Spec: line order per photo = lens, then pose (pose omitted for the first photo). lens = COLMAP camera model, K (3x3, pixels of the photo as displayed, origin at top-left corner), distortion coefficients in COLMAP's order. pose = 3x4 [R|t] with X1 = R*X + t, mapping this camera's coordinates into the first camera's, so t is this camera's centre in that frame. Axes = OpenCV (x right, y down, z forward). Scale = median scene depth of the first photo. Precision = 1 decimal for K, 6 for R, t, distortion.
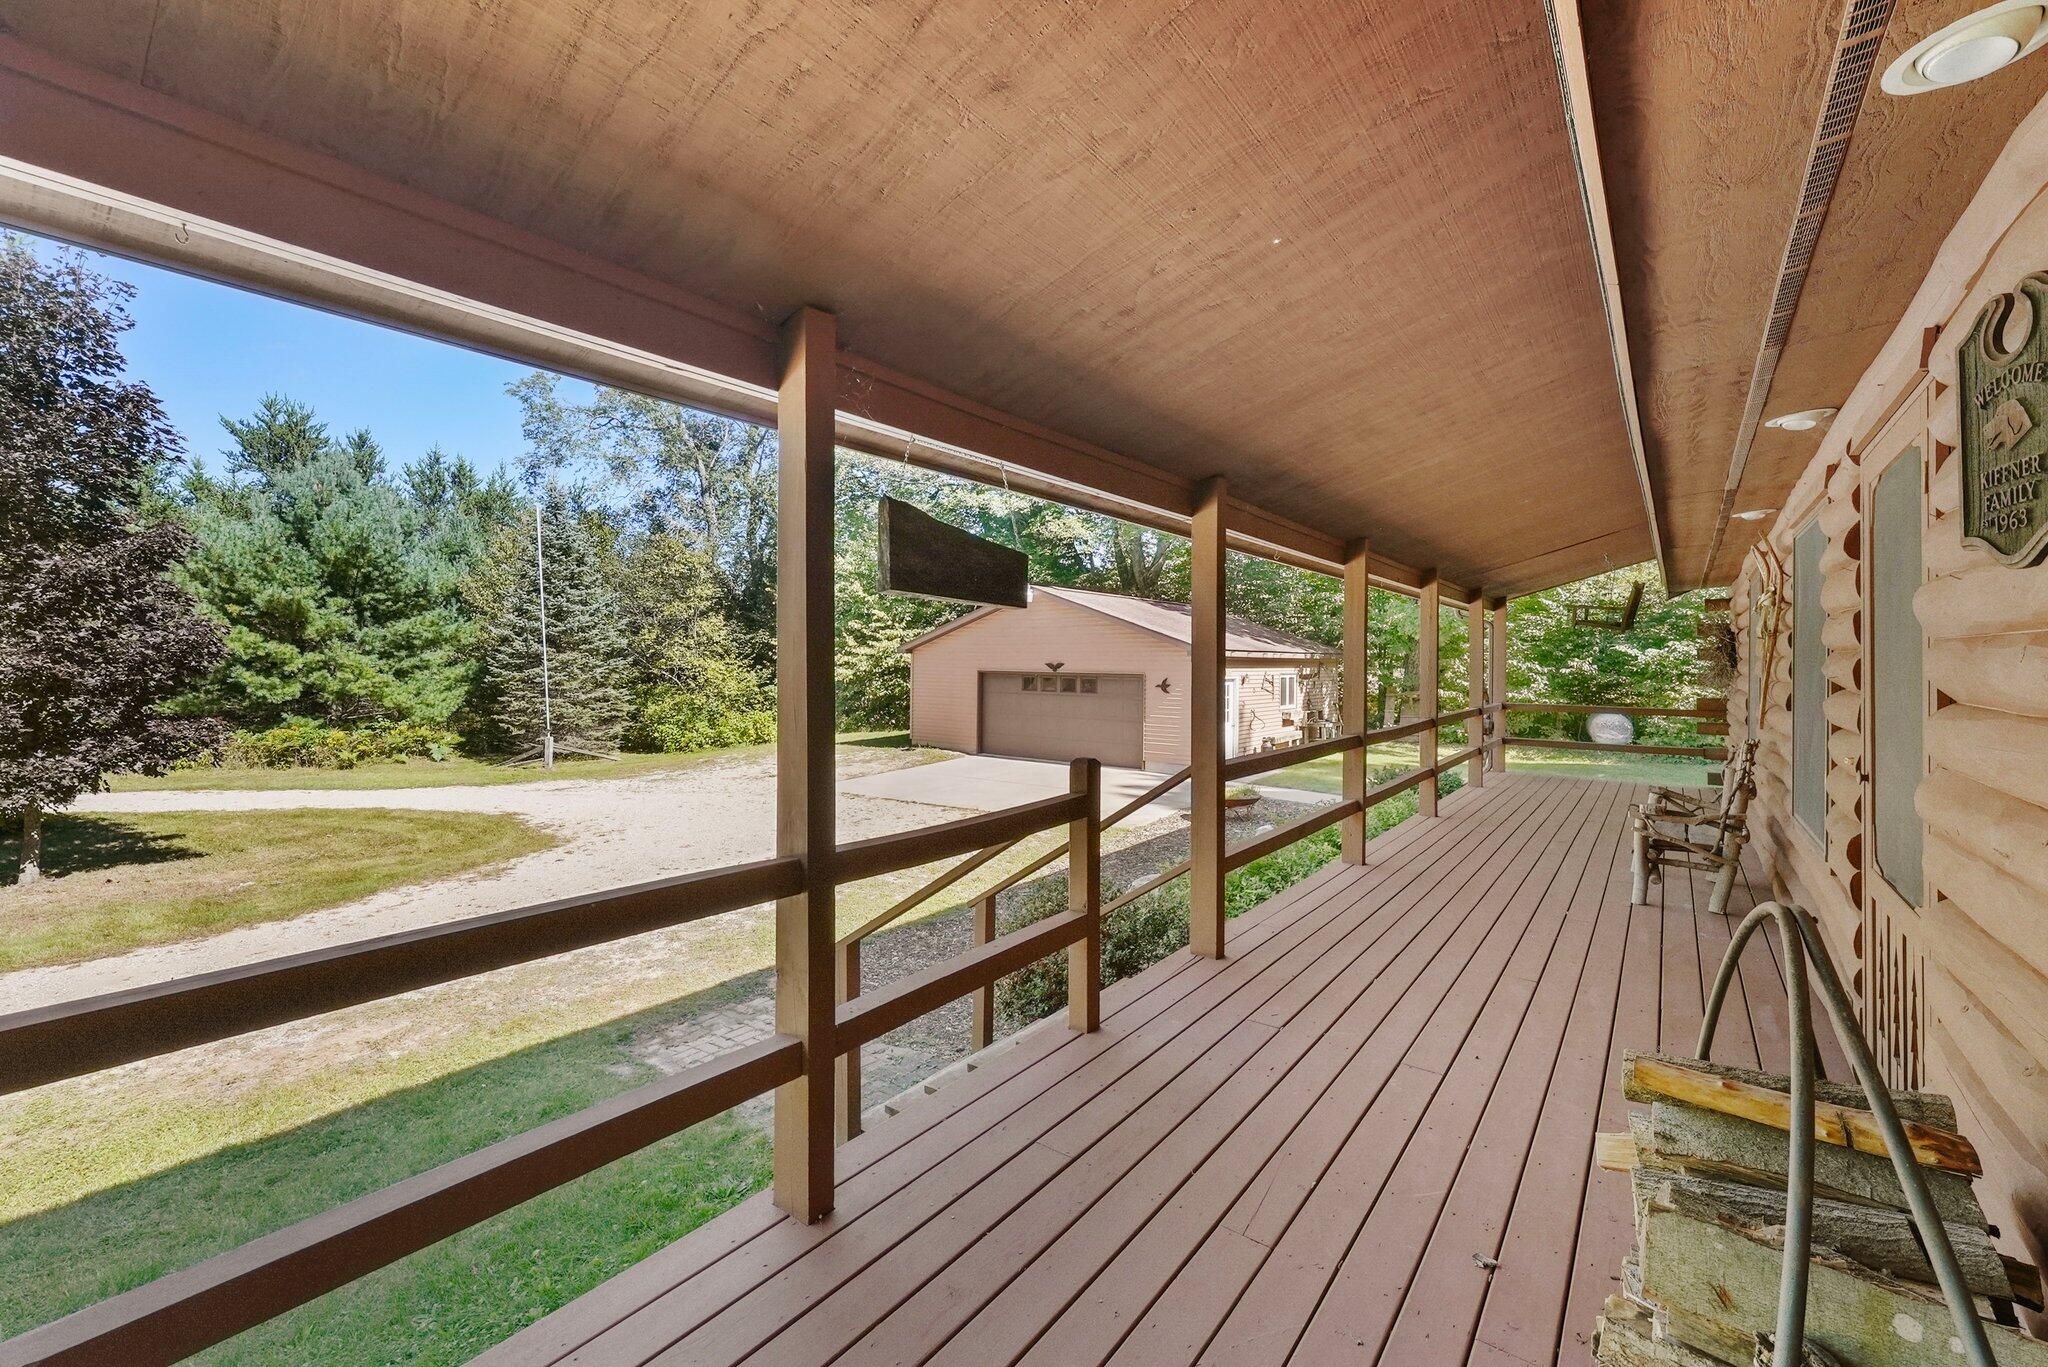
lens RADIAL K [[839.3, 0, 1019.0], [0, 839.3, 667.0], [0, 0, 1]] dist [-0.003254, 0.000103]
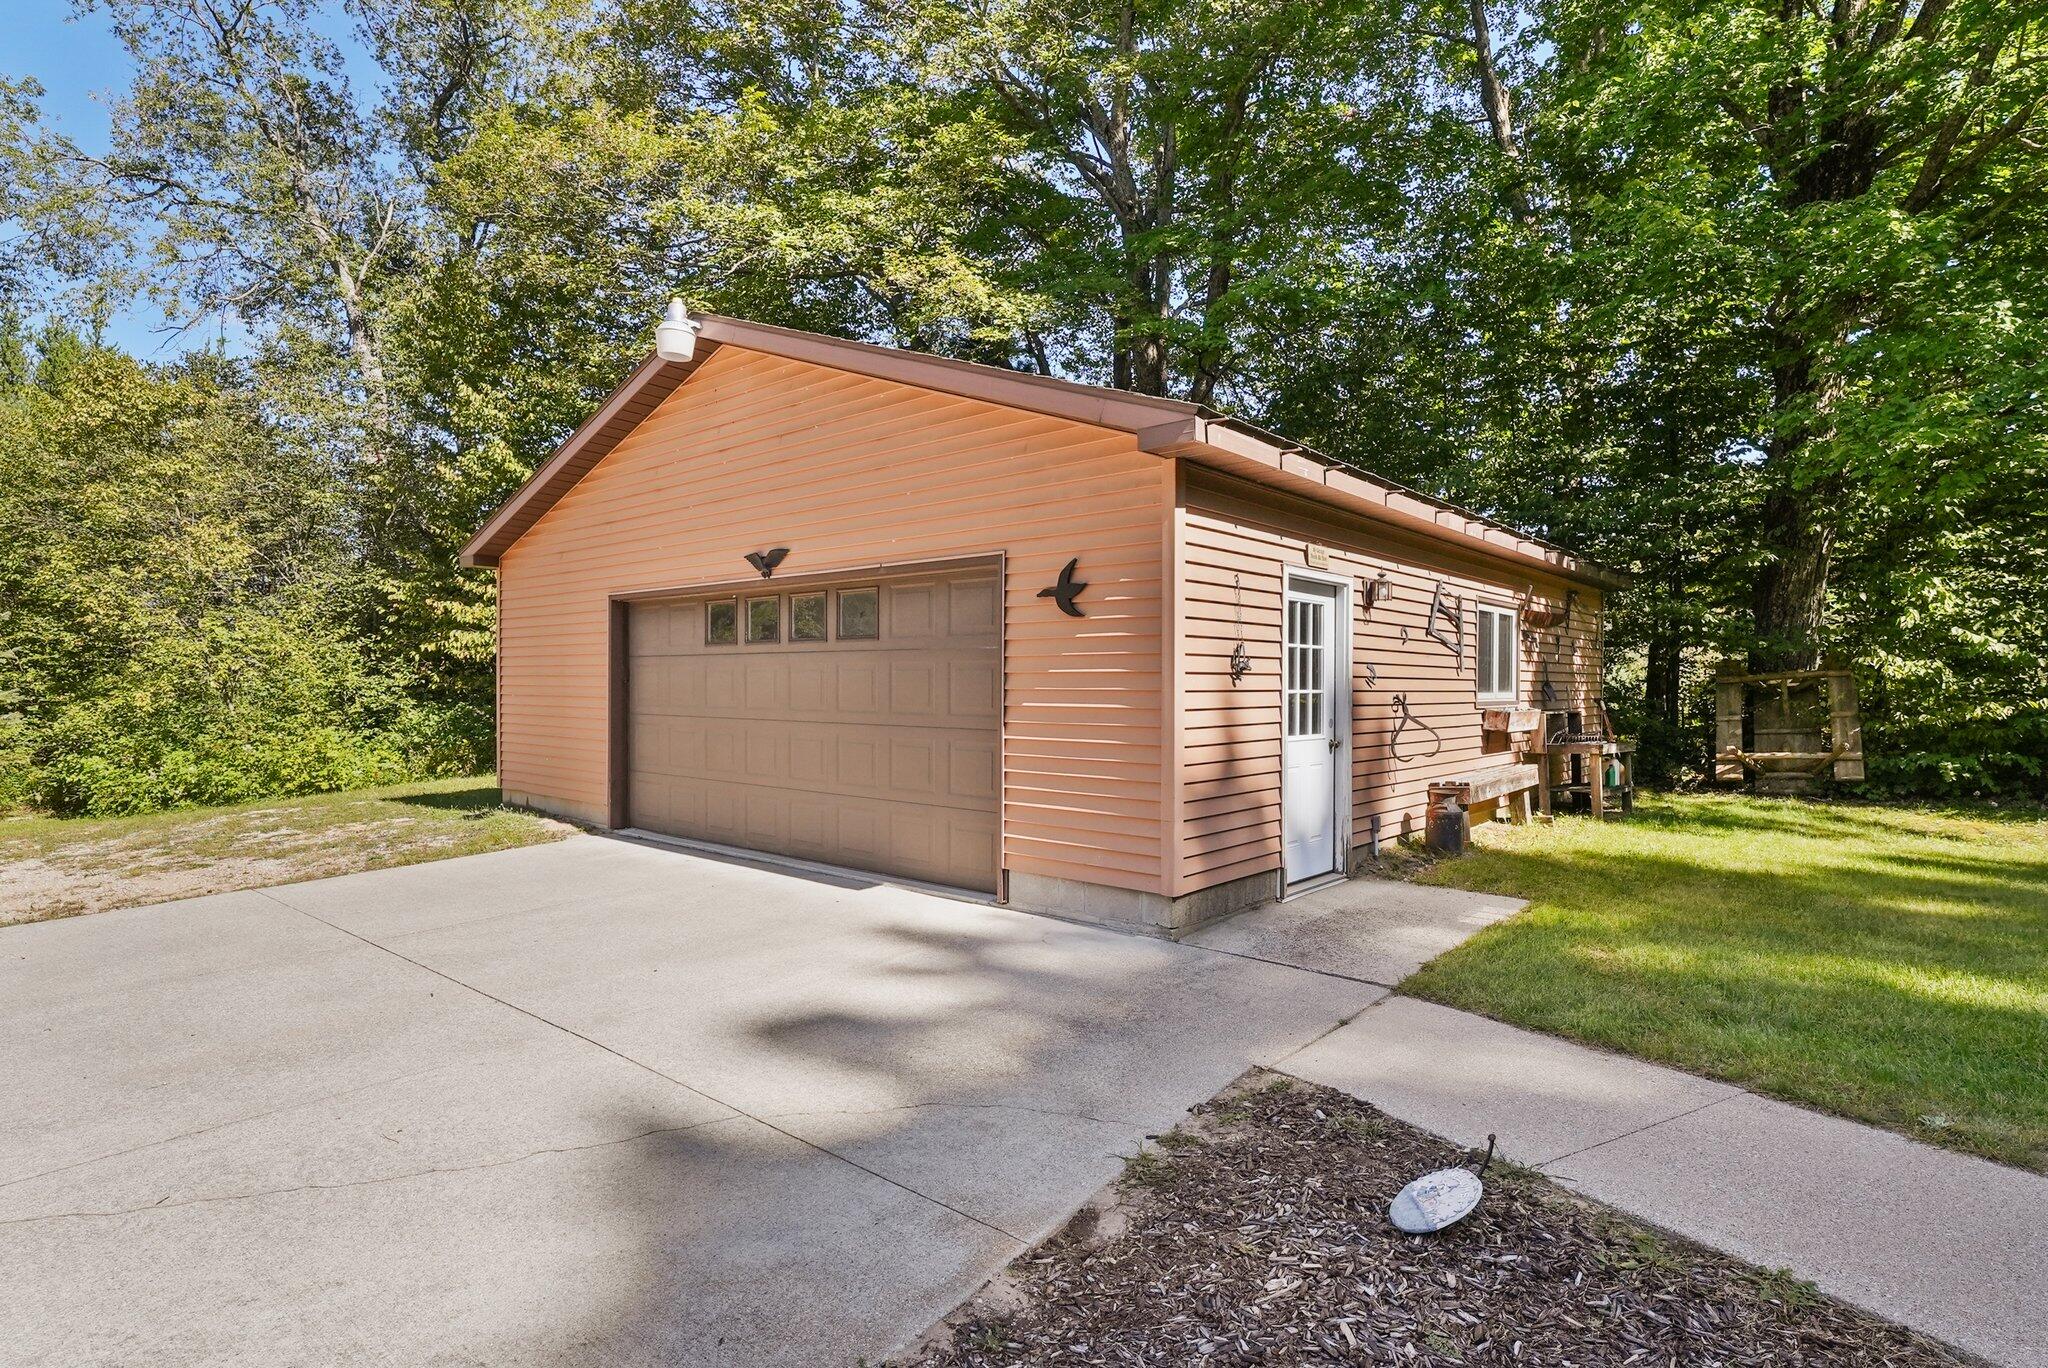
lens RADIAL K [[1035.4, 0, 1028.4], [0, 1035.4, 692.3], [0, 0, 1]] dist [-0.004468, -0.000457]
pose [[0.998635, -0.005172, -0.051967, 0.151054], [0.005129, 0.999986, -0.000959, 0.046654], [0.051971, 0.000691, 0.998648, 0.572563]]
